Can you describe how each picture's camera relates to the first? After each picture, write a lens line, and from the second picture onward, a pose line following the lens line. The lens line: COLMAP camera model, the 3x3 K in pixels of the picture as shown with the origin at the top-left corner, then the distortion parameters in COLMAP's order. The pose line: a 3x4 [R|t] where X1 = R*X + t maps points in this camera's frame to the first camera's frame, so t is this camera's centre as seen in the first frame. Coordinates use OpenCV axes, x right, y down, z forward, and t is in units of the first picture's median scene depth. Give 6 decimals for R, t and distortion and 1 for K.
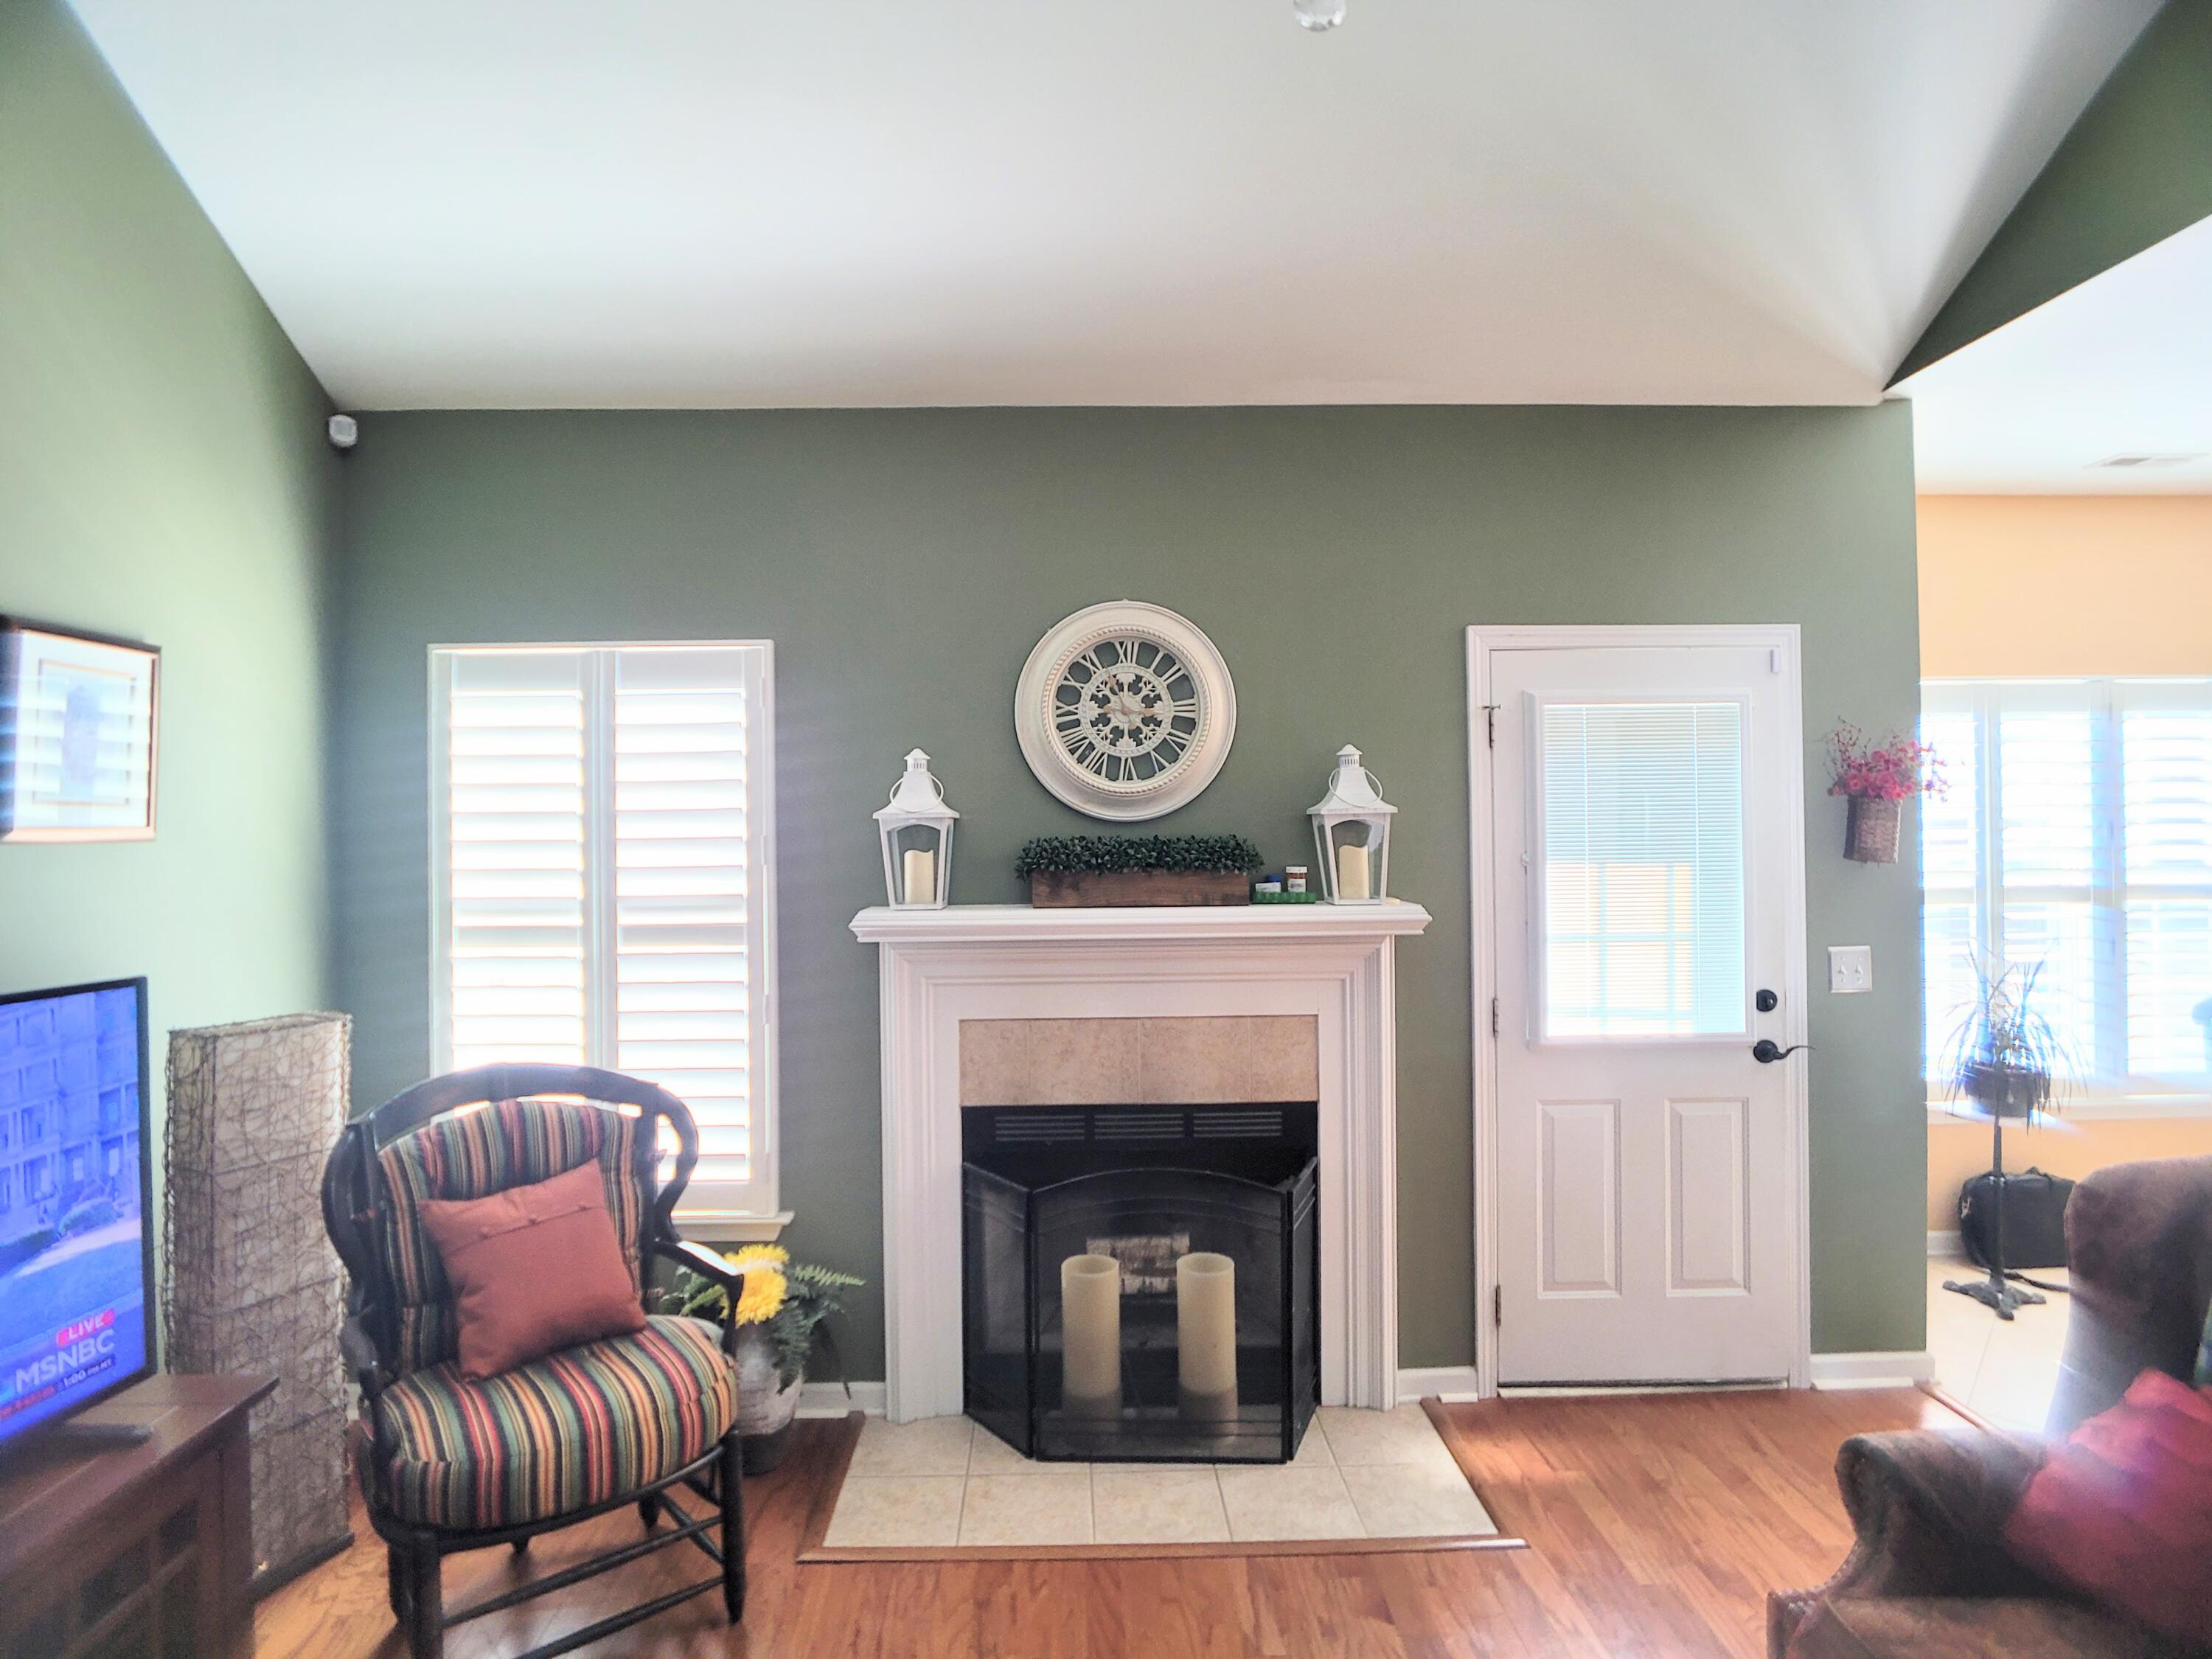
lens RADIAL K [[1149.5, 0, 1084.1], [0, 1149.5, 820.0], [0, 0, 1]] dist [-0.039224, 0.013457]
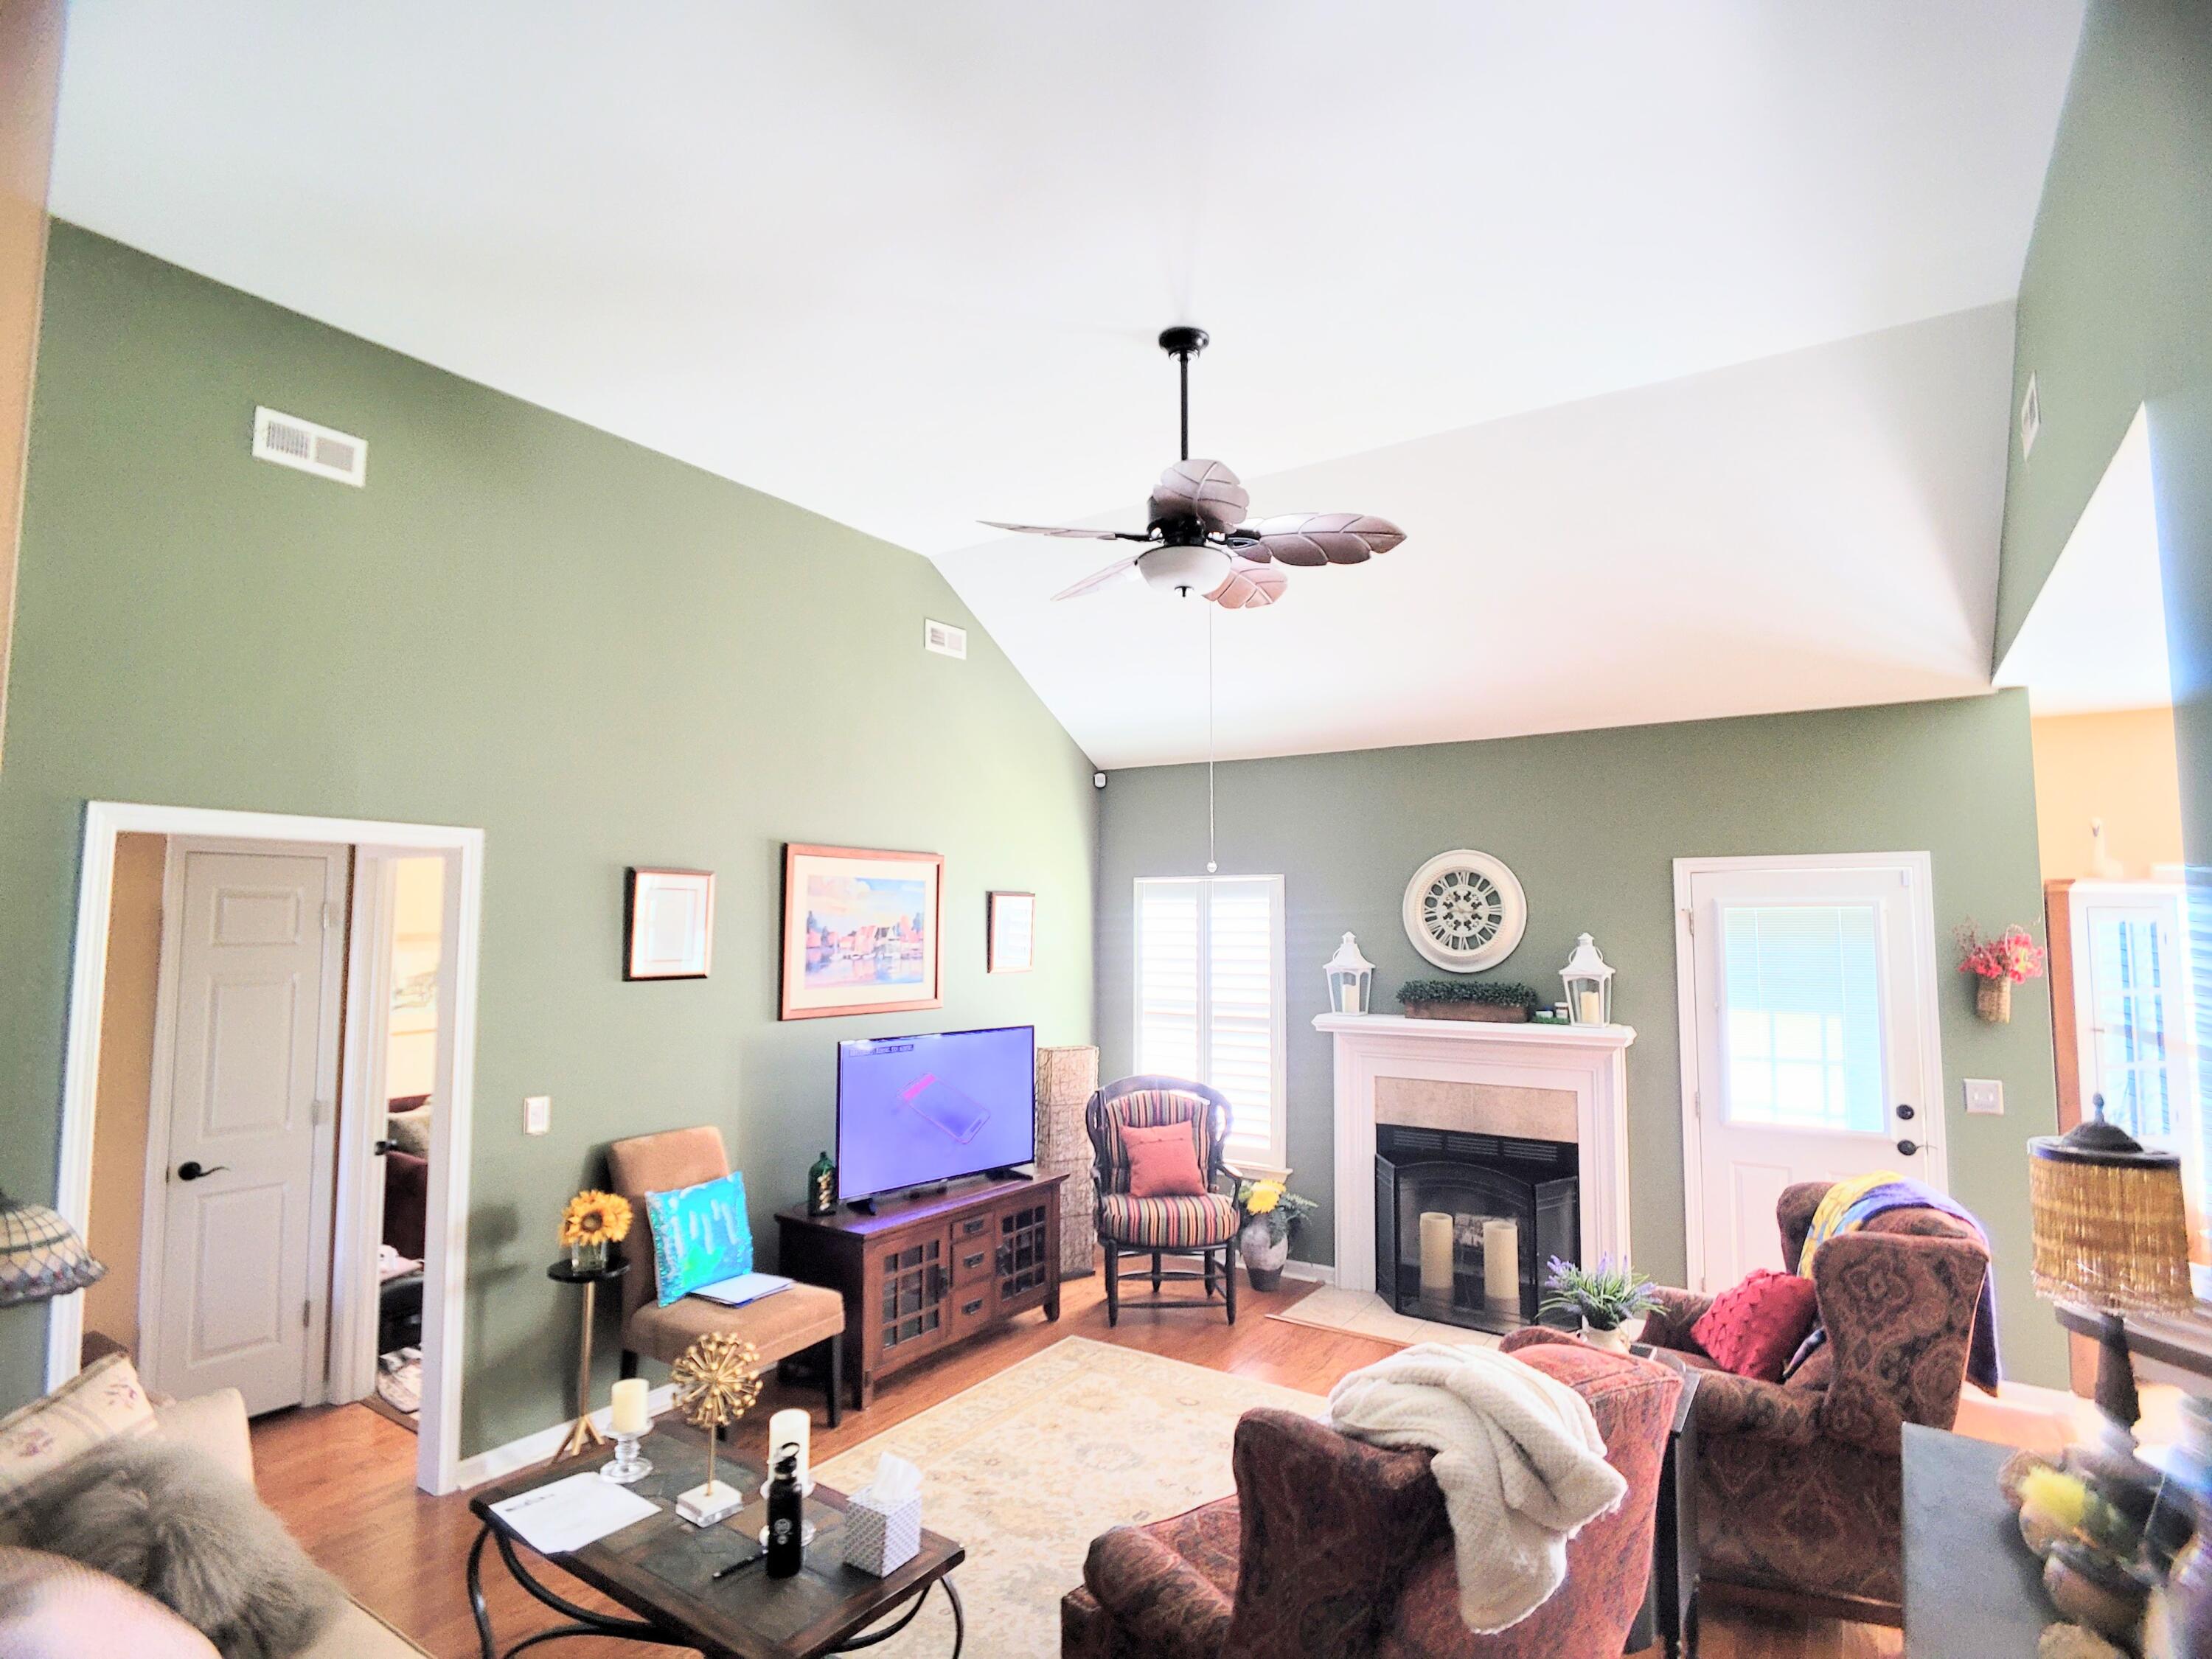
lens RADIAL K [[1149.5, 0, 1097.5], [0, 1149.5, 823.7], [0, 0, 1]] dist [-0.039224, 0.013457]
pose [[0.820790, -0.035436, -0.570130, 0.606140], [-0.006763, 0.997401, -0.071729, -0.100682], [0.571191, 0.062730, 0.818417, -0.819106]]
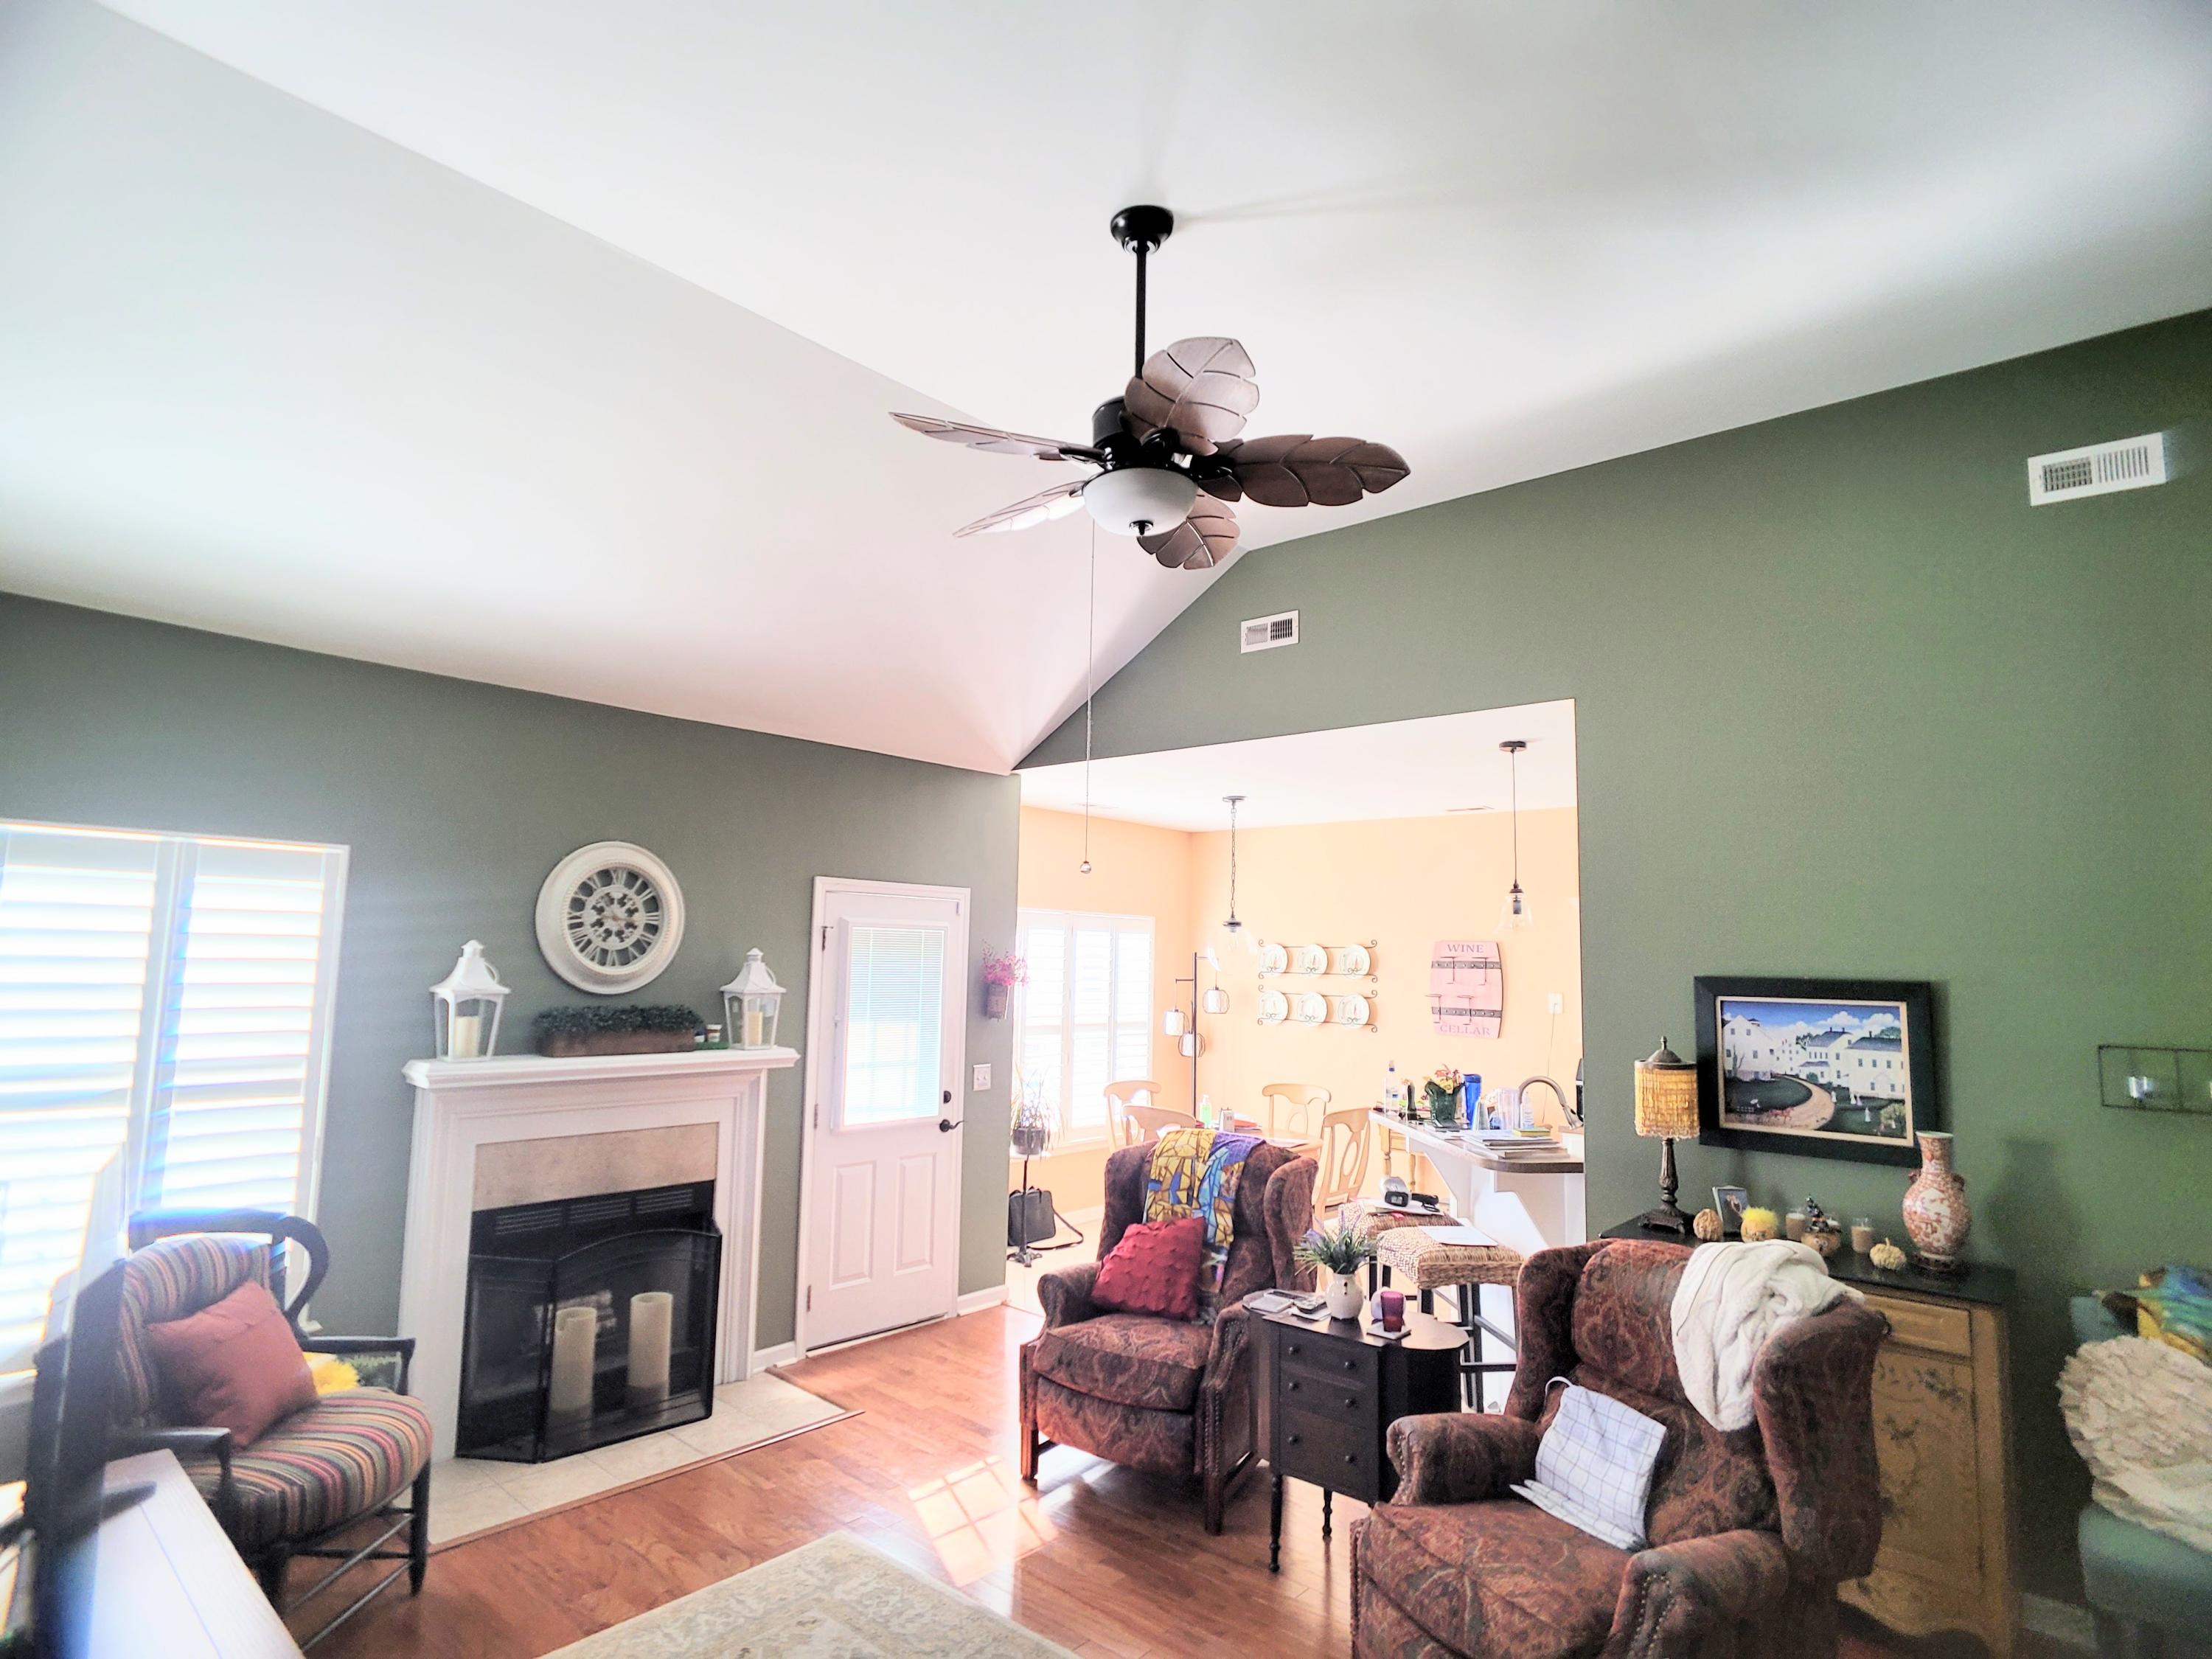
lens RADIAL K [[1149.5, 0, 1090.4], [0, 1149.5, 828.2], [0, 0, 1]] dist [-0.039224, 0.013457]
pose [[0.677140, 0.108697, 0.727782, -0.628457], [-0.037129, 0.992817, -0.113736, -0.066754], [-0.734917, 0.049993, 0.676311, -0.427694]]
